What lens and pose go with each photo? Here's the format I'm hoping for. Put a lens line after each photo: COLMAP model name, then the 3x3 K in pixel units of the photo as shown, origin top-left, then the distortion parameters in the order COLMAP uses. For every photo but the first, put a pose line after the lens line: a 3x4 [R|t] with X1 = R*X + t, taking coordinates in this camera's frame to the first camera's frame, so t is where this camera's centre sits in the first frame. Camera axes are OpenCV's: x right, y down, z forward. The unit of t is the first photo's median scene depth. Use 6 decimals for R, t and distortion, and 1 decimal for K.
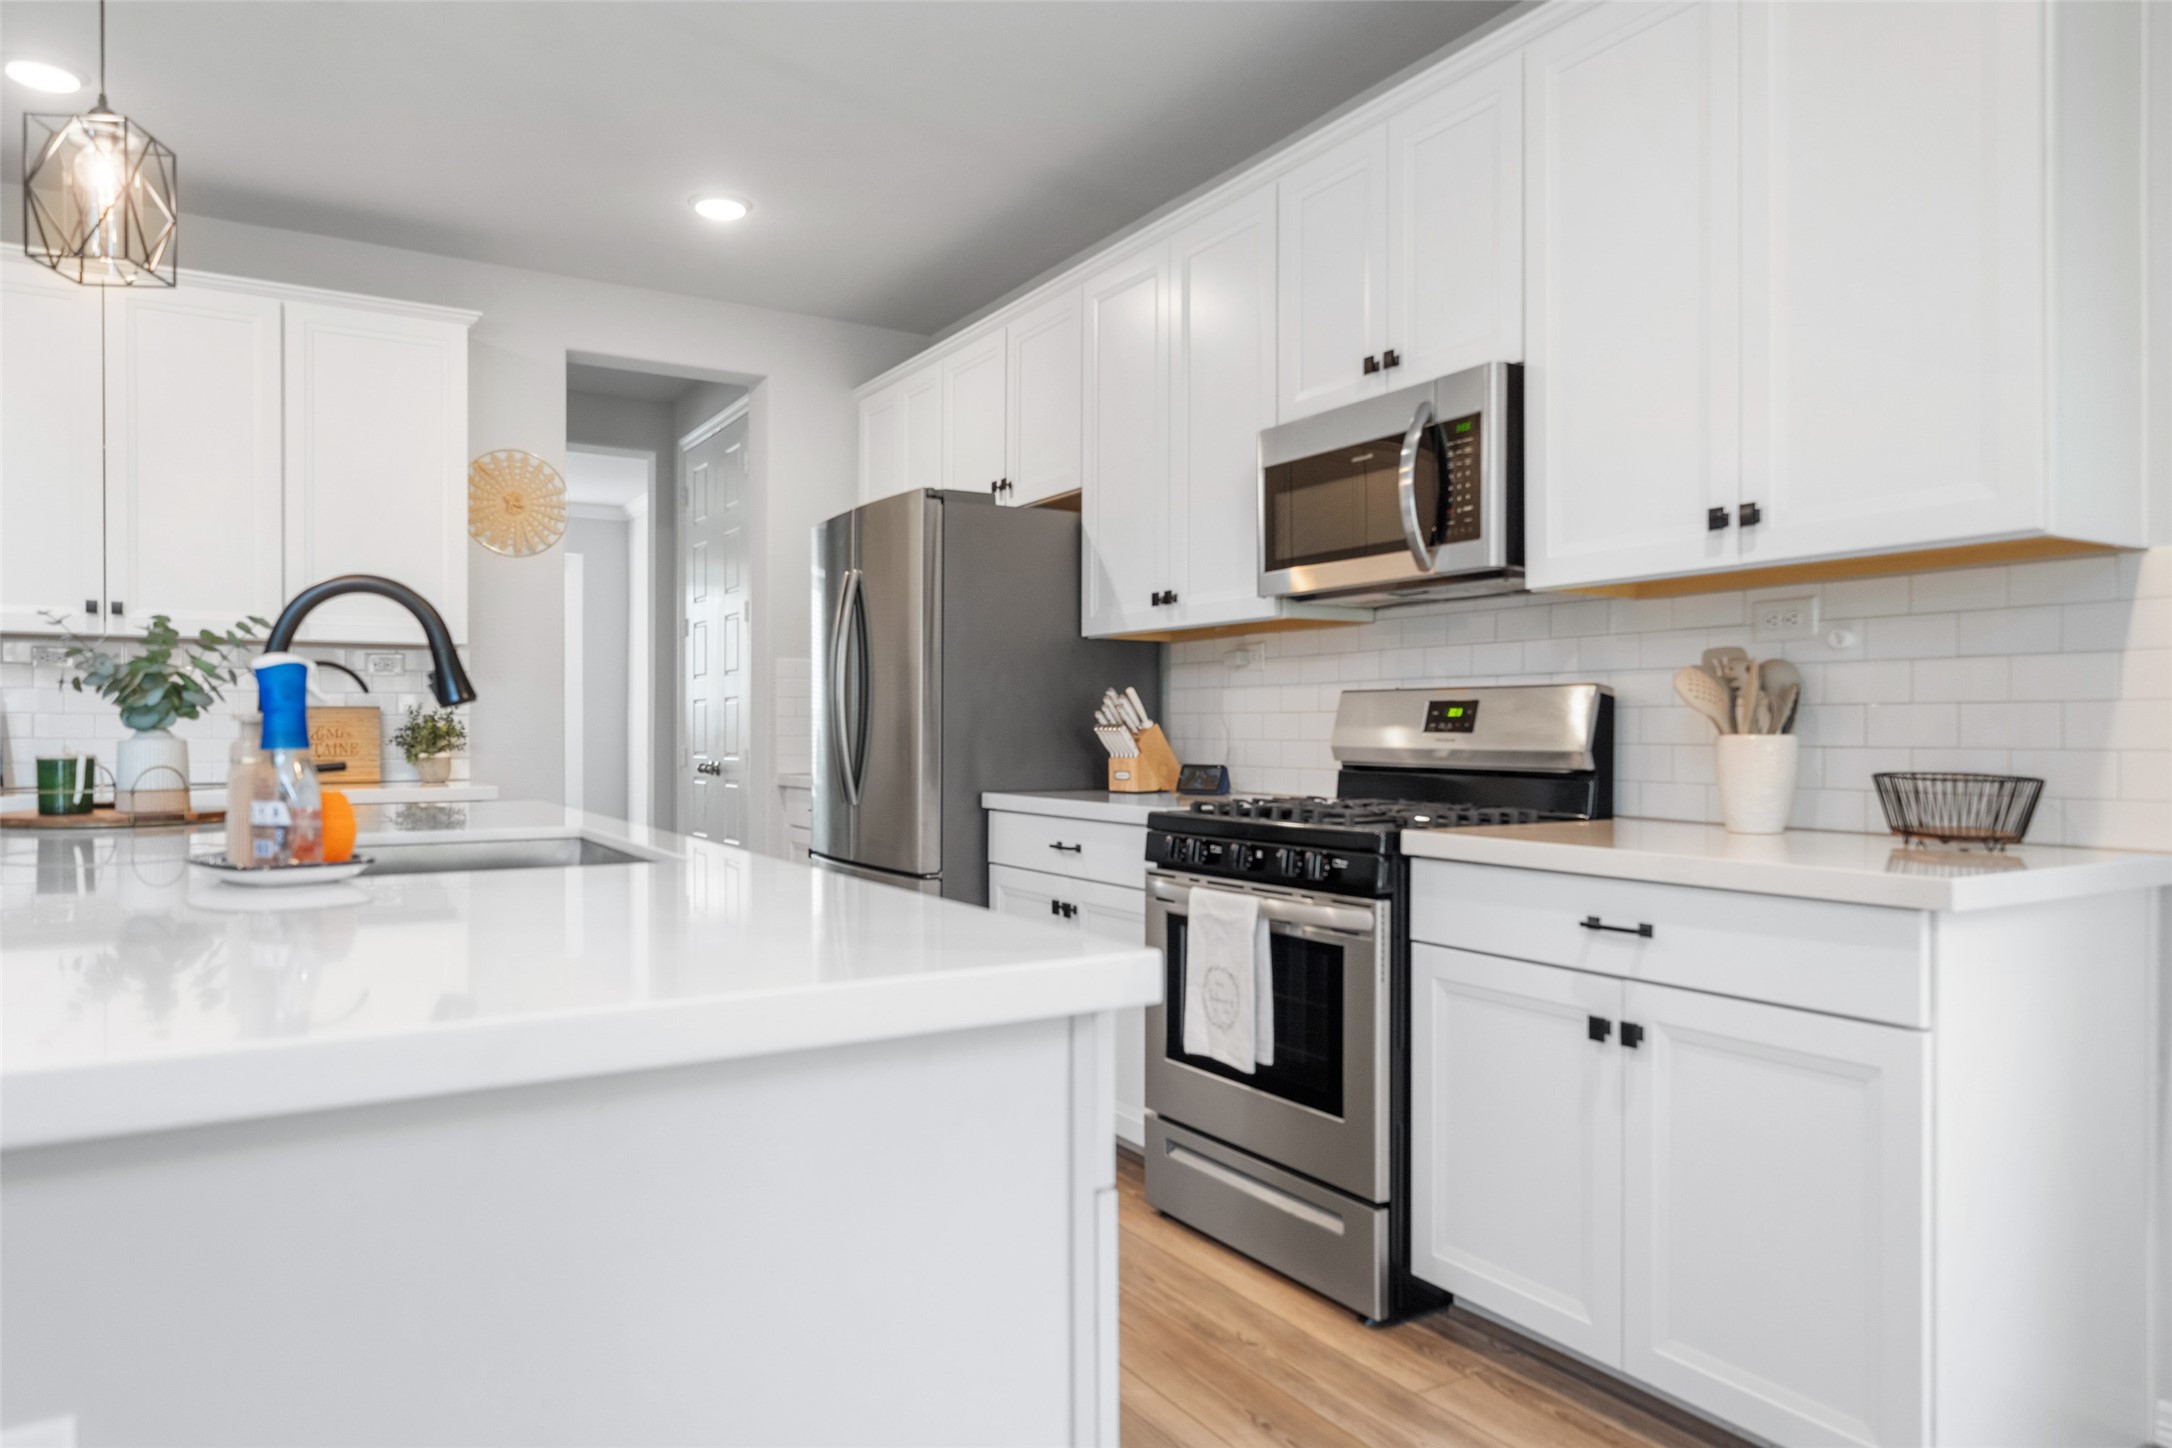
lens RADIAL K [[1384.7, 0, 1086.7], [0, 1384.7, 722.6], [0, 0, 1]] dist [0.021058, 0.000935]
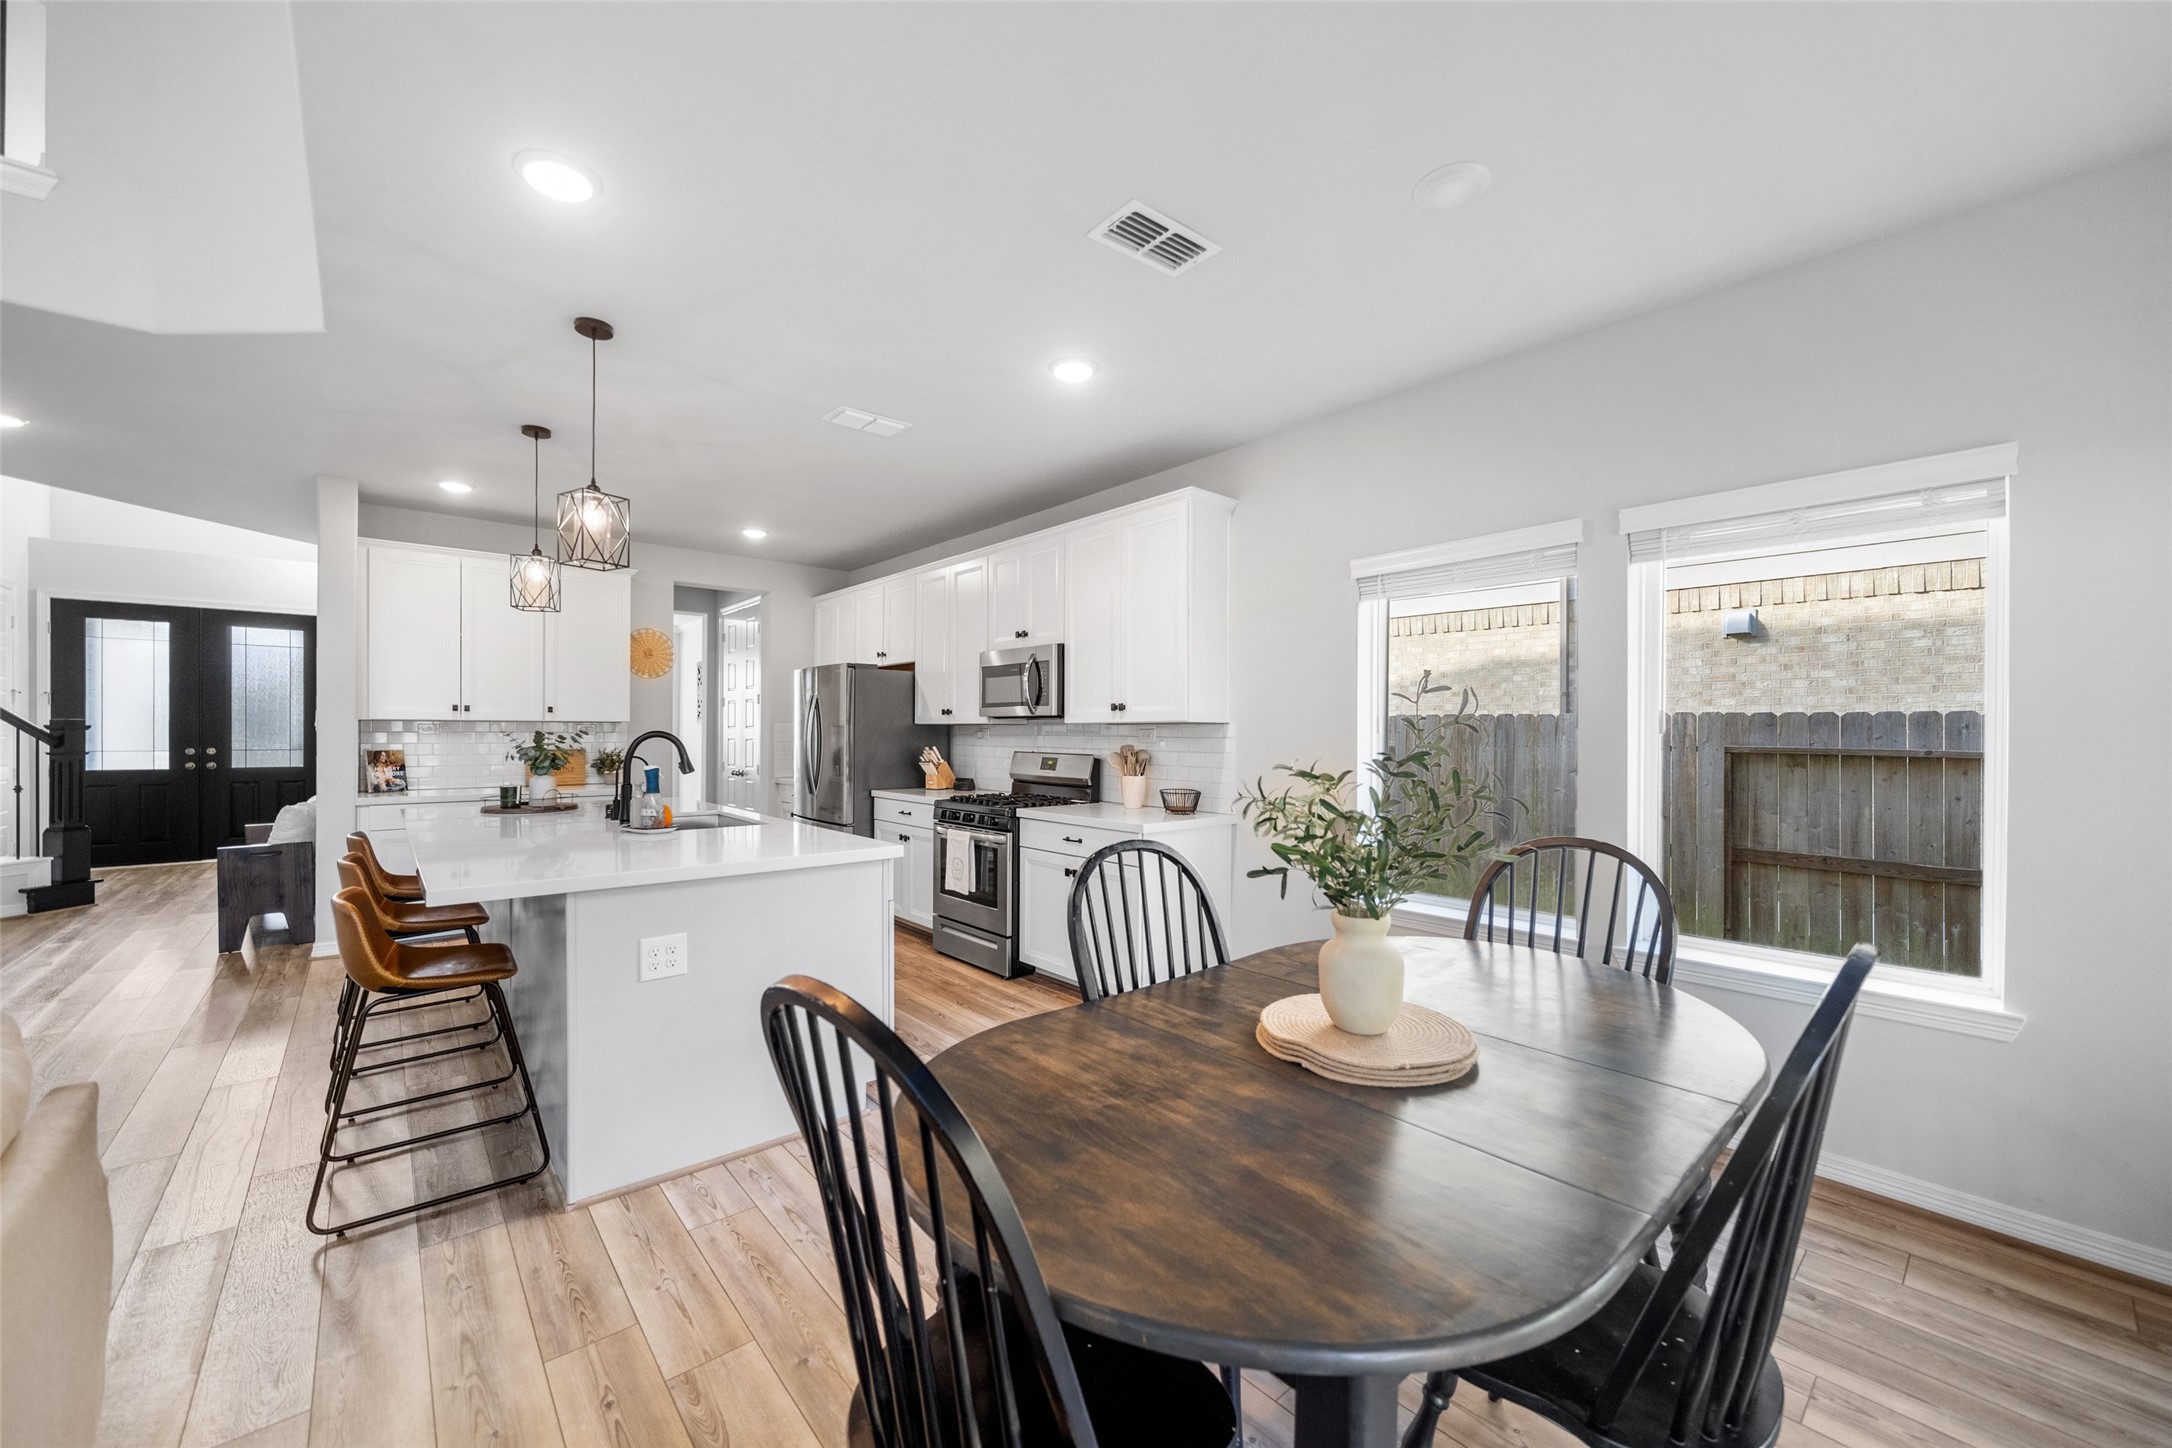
lens RADIAL K [[815.2, 0, 1094.4], [0, 815.2, 737.3], [0, 0, 1]] dist [-0.000096, -0.000026]
pose [[0.984343, 0.004199, 0.176213, 0.073630], [-0.006179, 0.999924, 0.010689, -0.076759], [-0.176154, -0.011611, 0.984294, -0.601173]]
